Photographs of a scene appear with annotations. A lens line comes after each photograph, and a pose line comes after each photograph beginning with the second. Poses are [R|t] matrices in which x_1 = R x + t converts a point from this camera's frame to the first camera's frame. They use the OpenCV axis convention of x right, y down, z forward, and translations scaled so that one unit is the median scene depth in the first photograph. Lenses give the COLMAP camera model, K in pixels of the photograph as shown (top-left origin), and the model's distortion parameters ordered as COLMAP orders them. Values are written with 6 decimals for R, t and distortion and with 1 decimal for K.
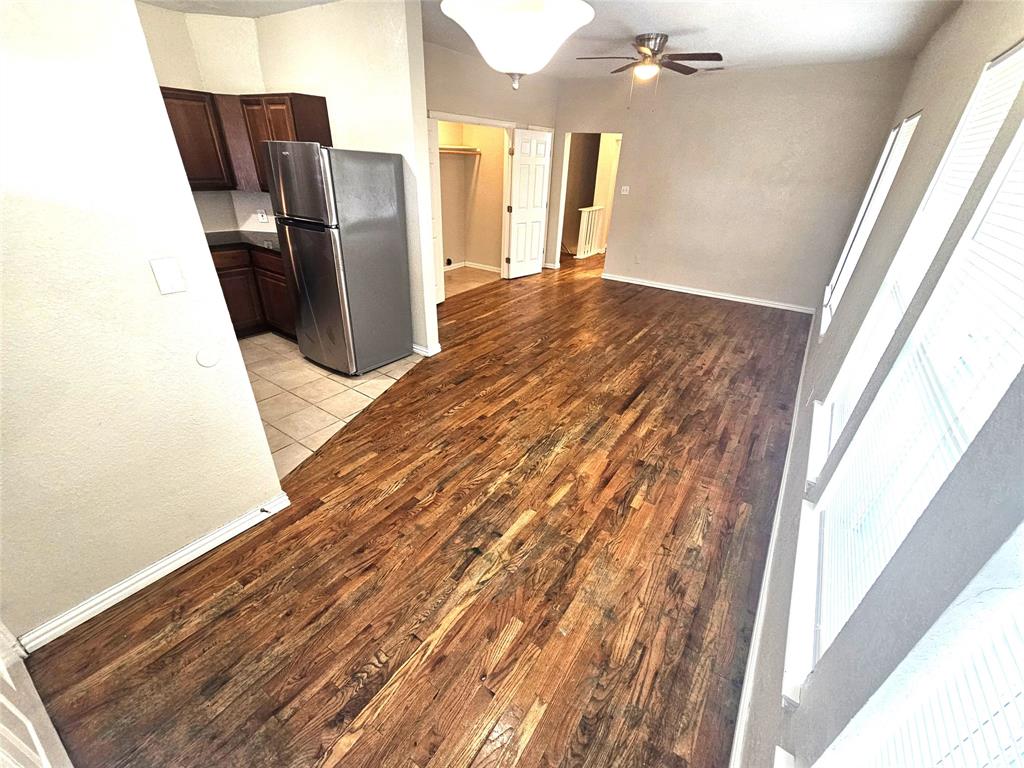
lens RADIAL K [[423.1, 0, 514.9], [0, 423.1, 388.2], [0, 0, 1]] dist [0.000720, -0.000465]
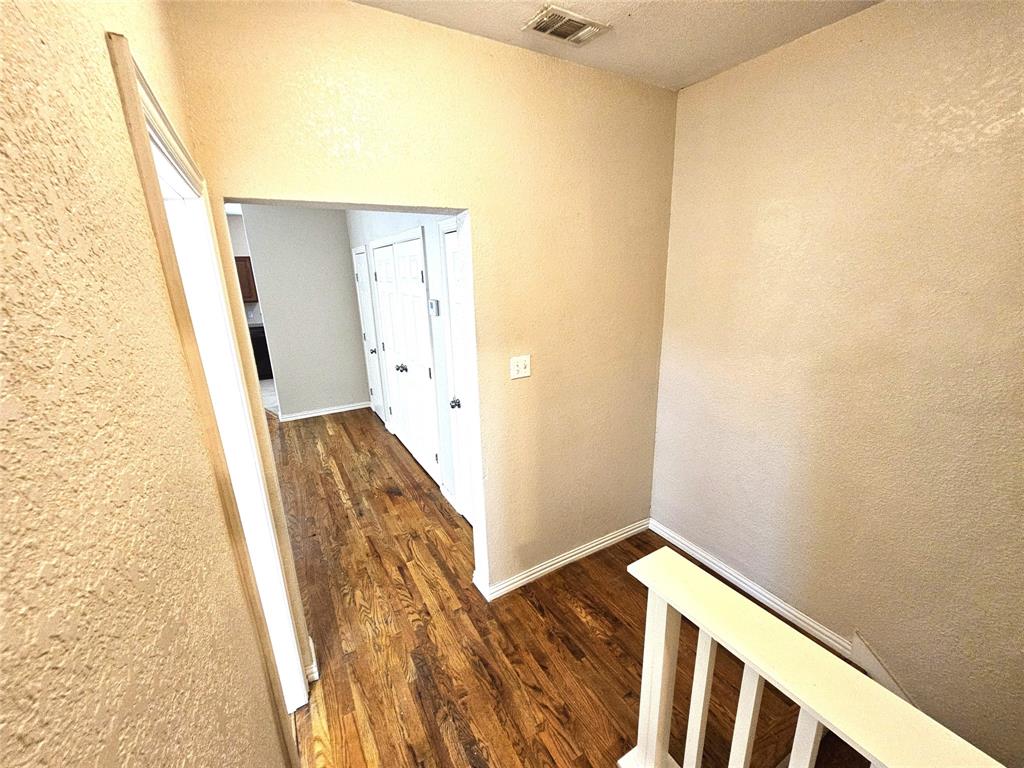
lens RADIAL K [[423.1, 0, 514.9], [0, 423.1, 388.2], [0, 0, 1]] dist [0.000720, -0.000465]
pose [[-0.433258, 0.216094, -0.874980, 0.815018], [-0.429559, 0.803958, 0.411256, -1.323525], [0.792317, 0.554035, -0.255496, 2.423219]]
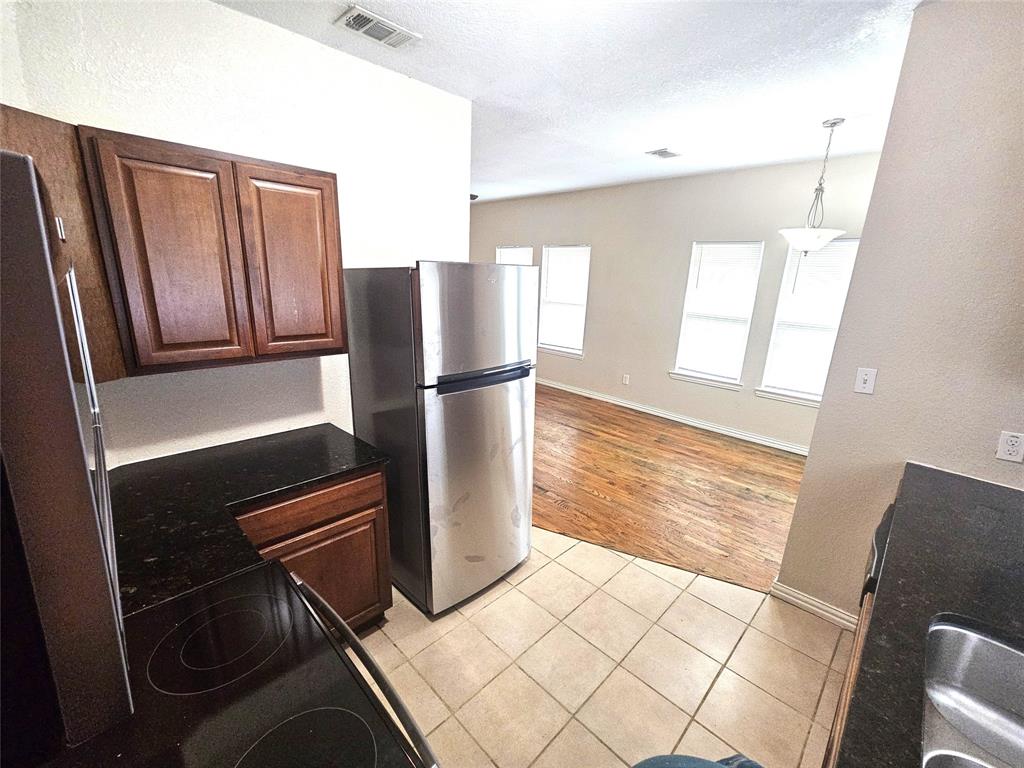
lens RADIAL K [[423.1, 0, 514.9], [0, 423.1, 388.2], [0, 0, 1]] dist [0.000720, -0.000465]
pose [[0.193096, -0.293252, 0.936332, -1.103264], [0.450230, 0.874375, 0.180998, -0.471002], [-0.871784, 0.386615, 0.300869, 0.773975]]
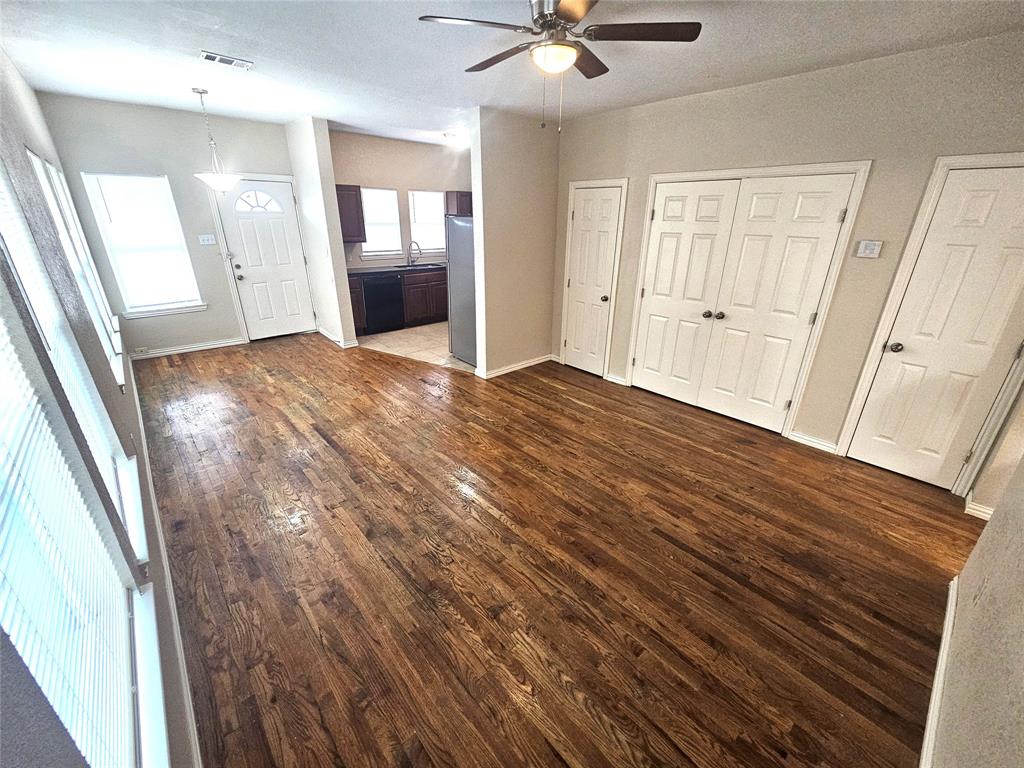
lens RADIAL K [[423.1, 0, 514.9], [0, 423.1, 388.2], [0, 0, 1]] dist [0.000720, -0.000465]
pose [[-0.240777, 0.328060, -0.913457, 1.157227], [-0.486768, 0.773411, 0.406070, -0.765589], [0.839692, 0.542414, -0.026530, 1.471399]]
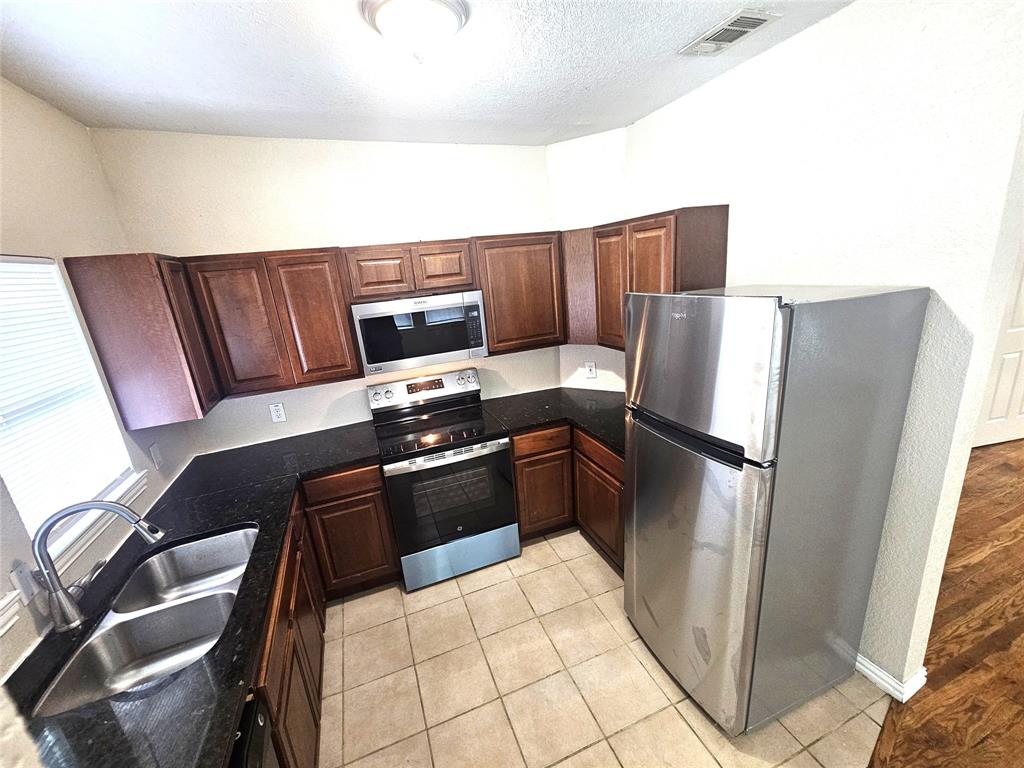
lens RADIAL K [[423.1, 0, 514.9], [0, 423.1, 388.2], [0, 0, 1]] dist [0.000720, -0.000465]
pose [[0.810566, 0.045500, -0.583877, -0.366206], [-0.162129, 0.975446, -0.149062, -0.332207], [0.562758, 0.215488, 0.798040, 0.459290]]
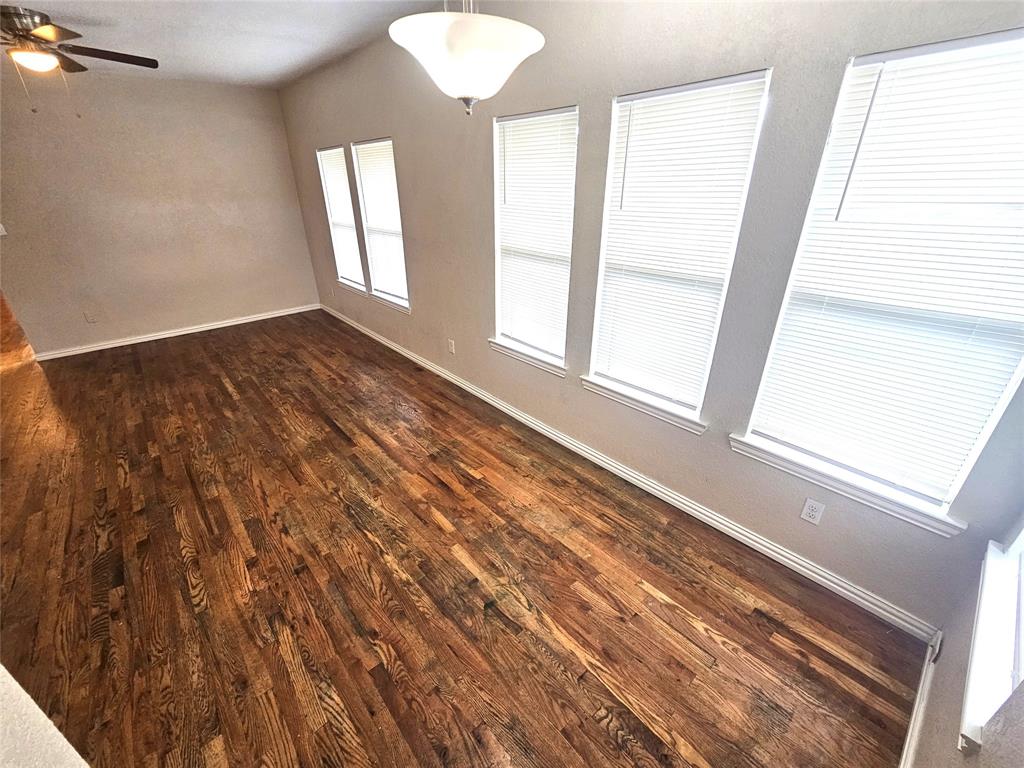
lens RADIAL K [[423.1, 0, 514.9], [0, 423.1, 388.2], [0, 0, 1]] dist [0.000720, -0.000465]
pose [[0.250054, -0.454667, 0.854839, -0.415829], [0.476160, 0.826491, 0.300305, -0.160901], [-0.843057, 0.331948, 0.423162, 0.267098]]
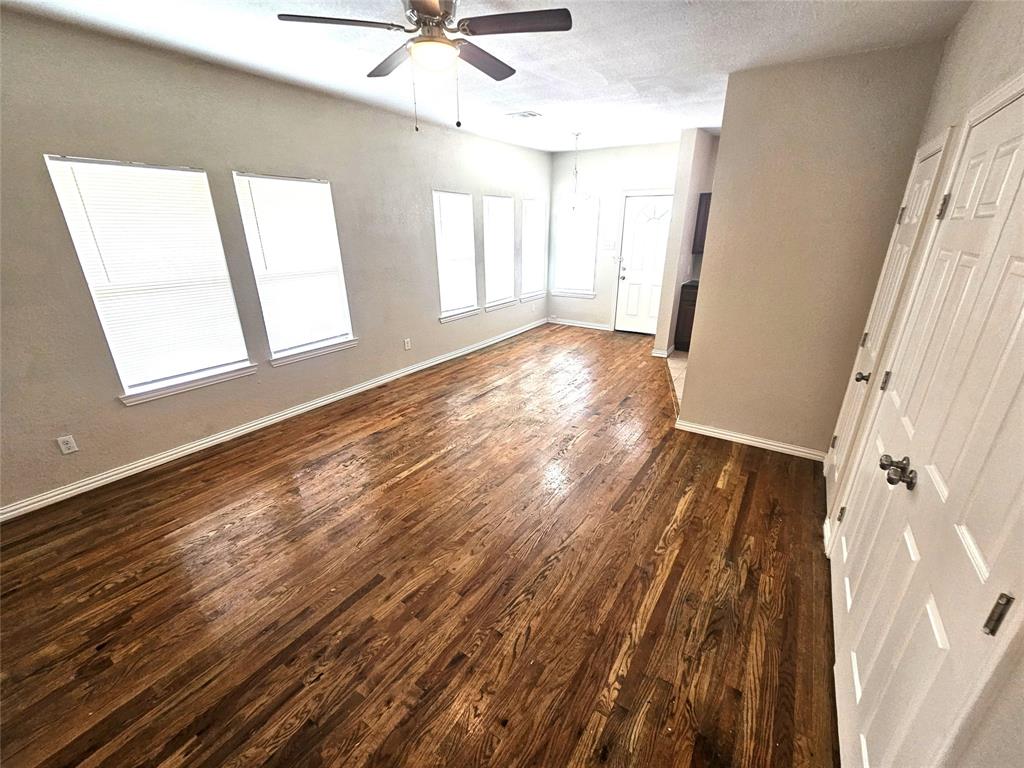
lens RADIAL K [[425.8, 0, 511.3], [0, 425.8, 389.3], [0, 0, 1]] dist [0.002725, 0.000392]
pose [[-0.999220, -0.032843, -0.021912, 0.262703], [-0.037983, 0.648233, 0.760494, -1.089400], [-0.010773, 0.760734, -0.648975, 2.031105]]
